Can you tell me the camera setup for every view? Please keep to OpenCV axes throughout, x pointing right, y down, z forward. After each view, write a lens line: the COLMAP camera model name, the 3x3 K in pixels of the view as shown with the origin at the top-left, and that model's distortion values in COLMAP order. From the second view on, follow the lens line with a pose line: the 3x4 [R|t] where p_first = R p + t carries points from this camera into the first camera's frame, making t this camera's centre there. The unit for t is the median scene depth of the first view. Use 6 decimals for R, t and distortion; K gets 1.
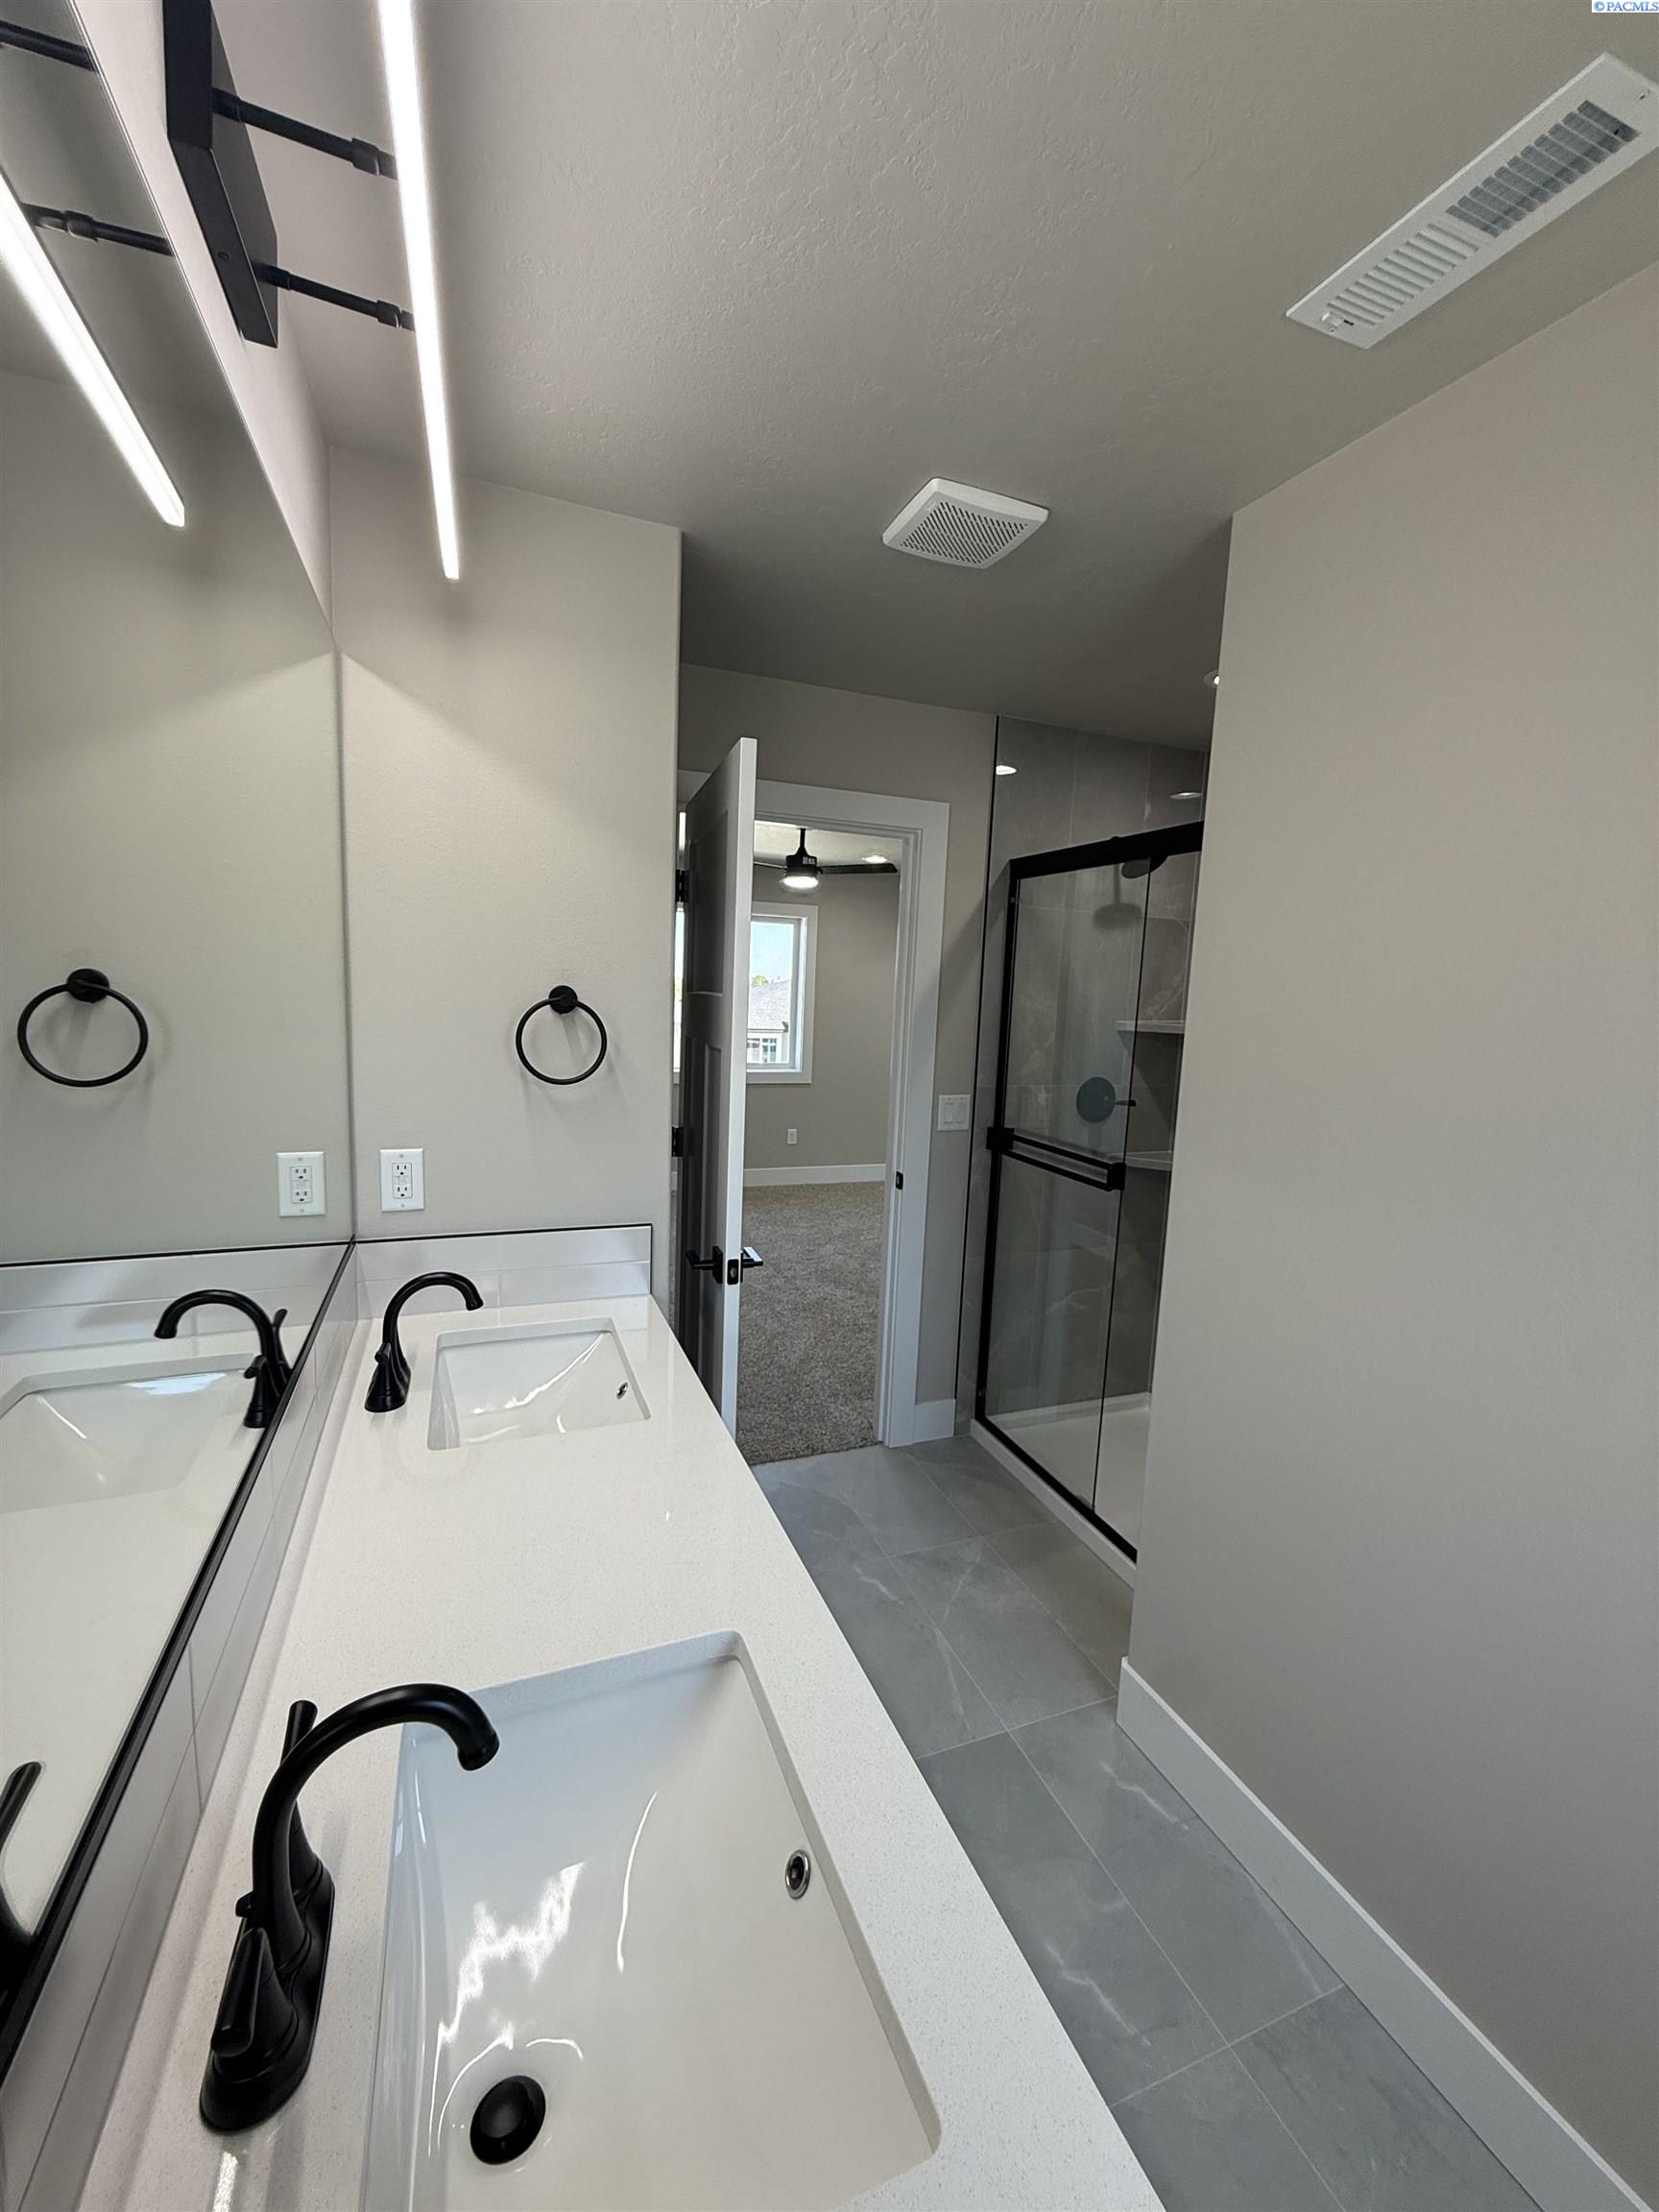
lens RADIAL K [[881.9, 0, 824.2], [0, 881.9, 1104.5], [0, 0, 1]] dist [0.001047, 0.000288]
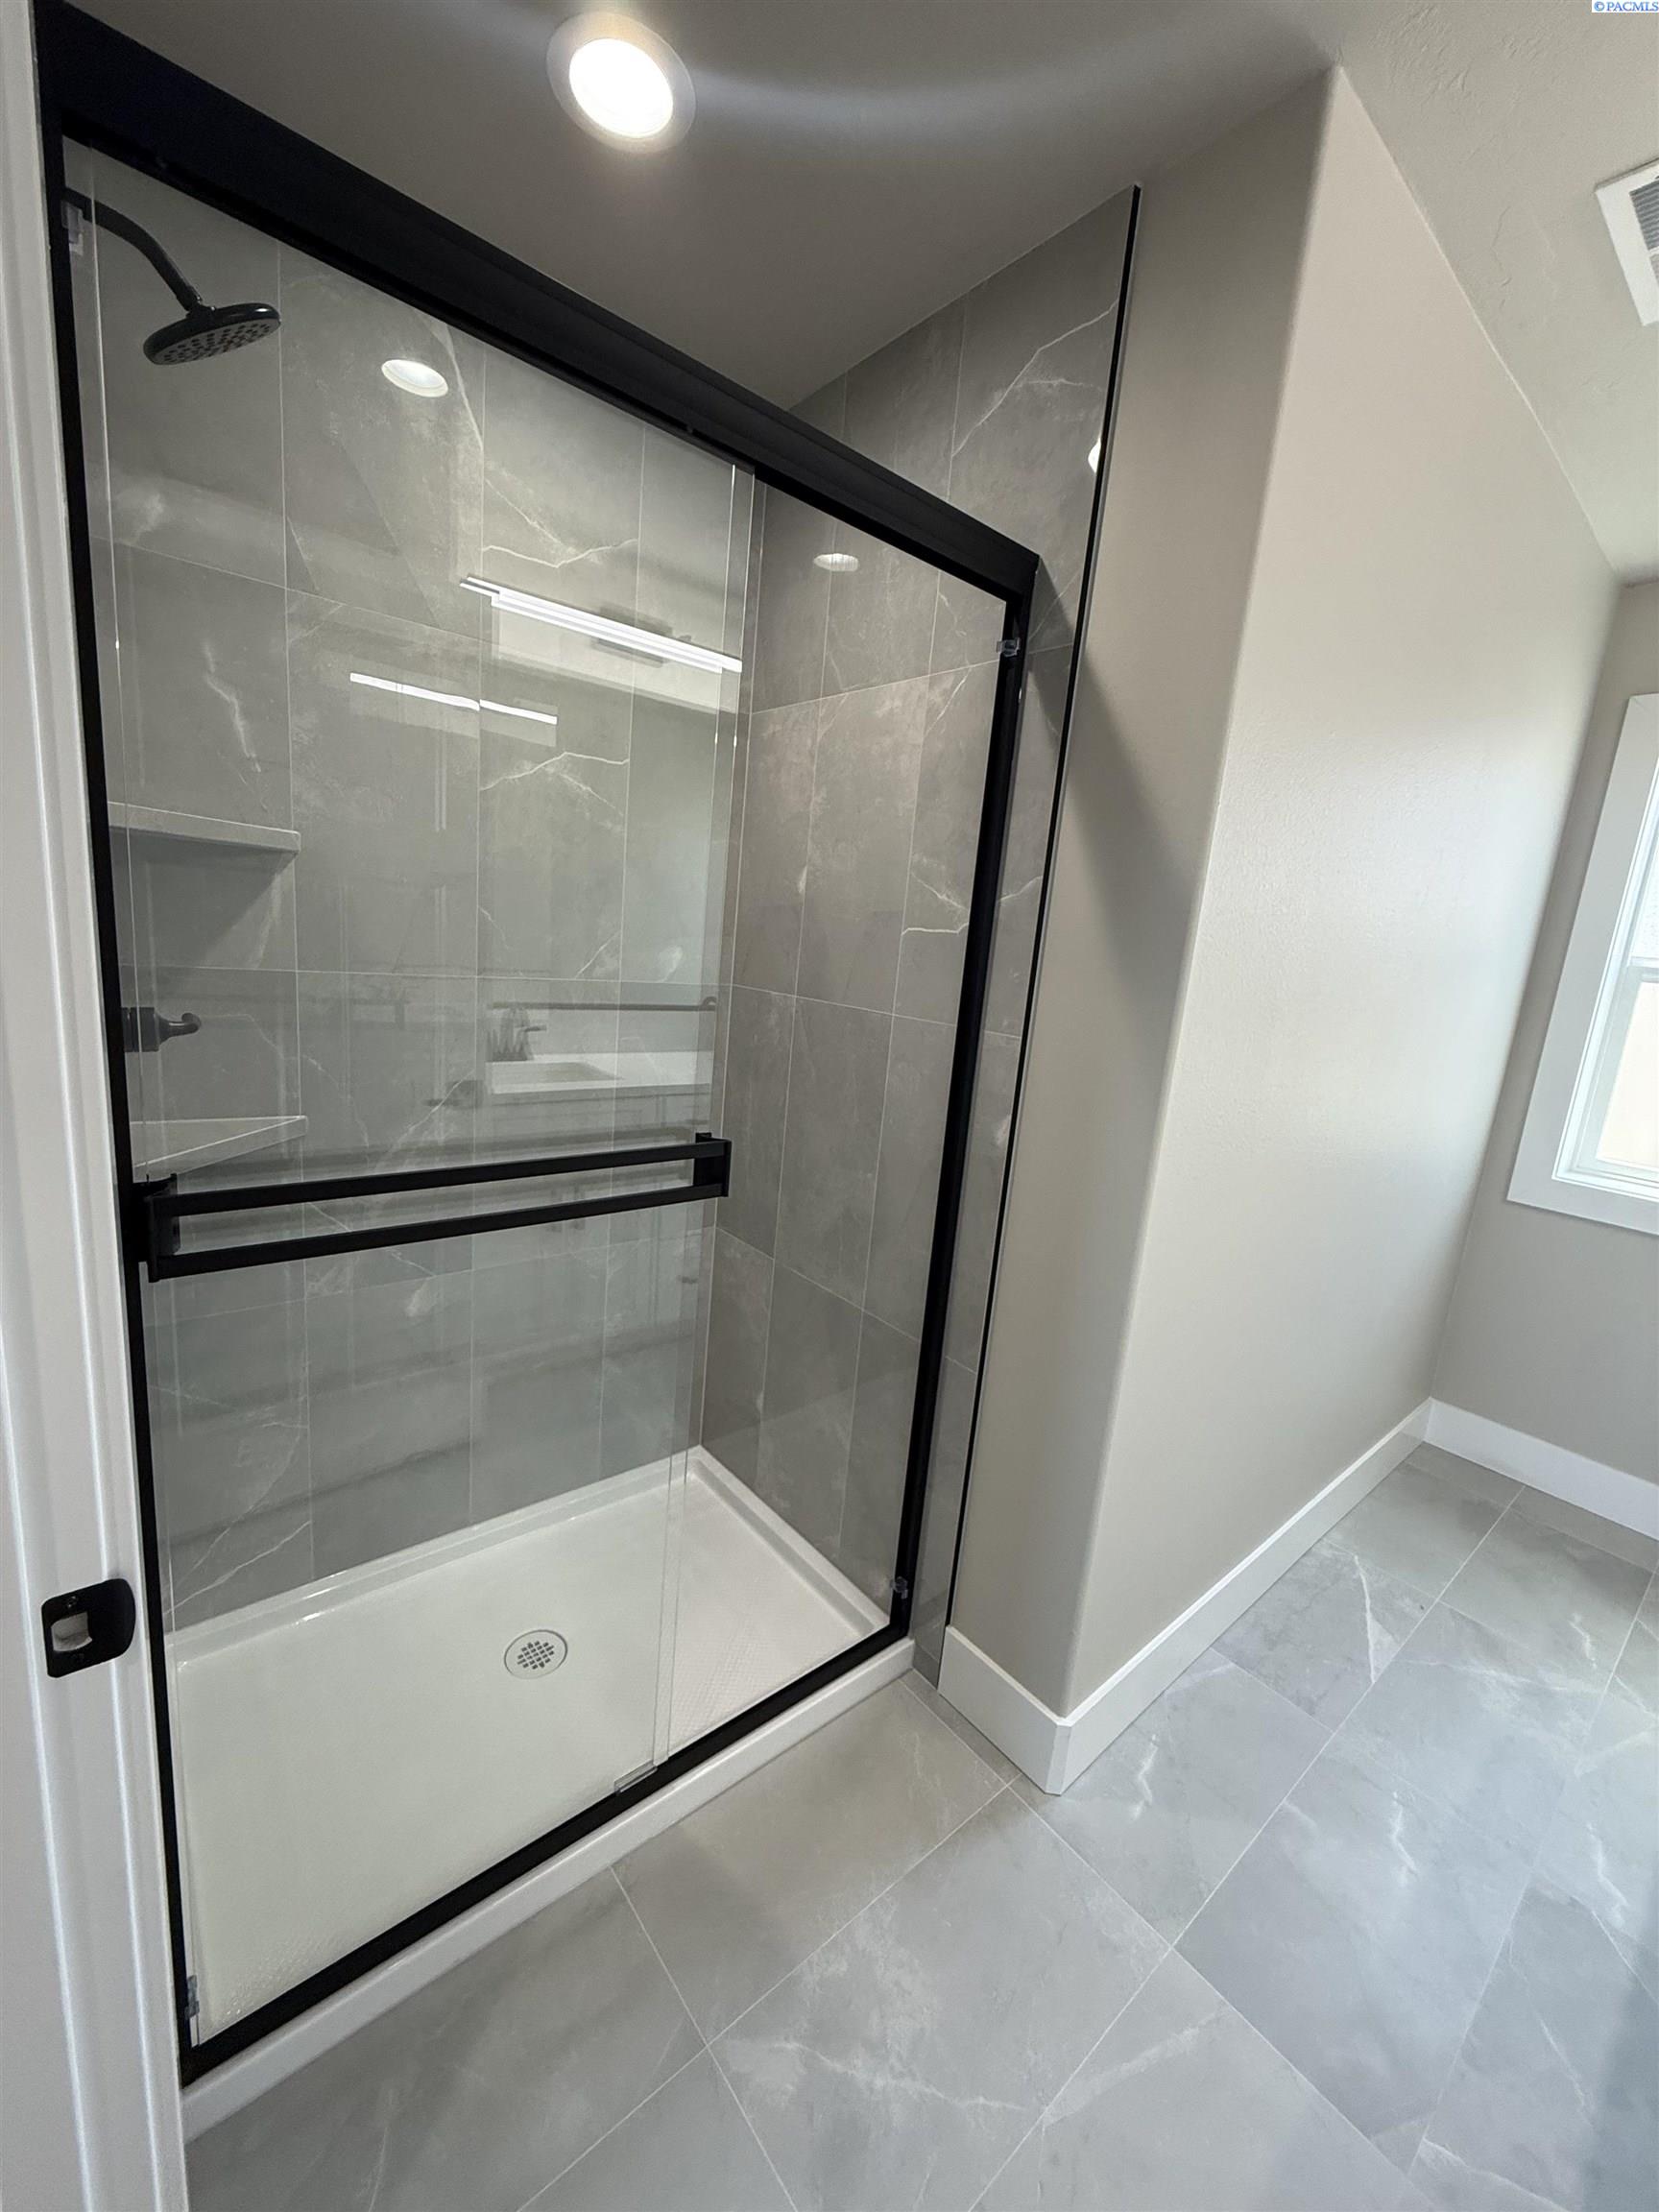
lens RADIAL K [[881.9, 0, 819.8], [0, 881.9, 1101.9], [0, 0, 1]] dist [0.001047, 0.000288]
pose [[-0.307281, -0.251485, 0.917787, -0.132921], [0.027032, 0.961752, 0.272583, -0.085169], [-0.951235, 0.108569, -0.288730, 1.092028]]
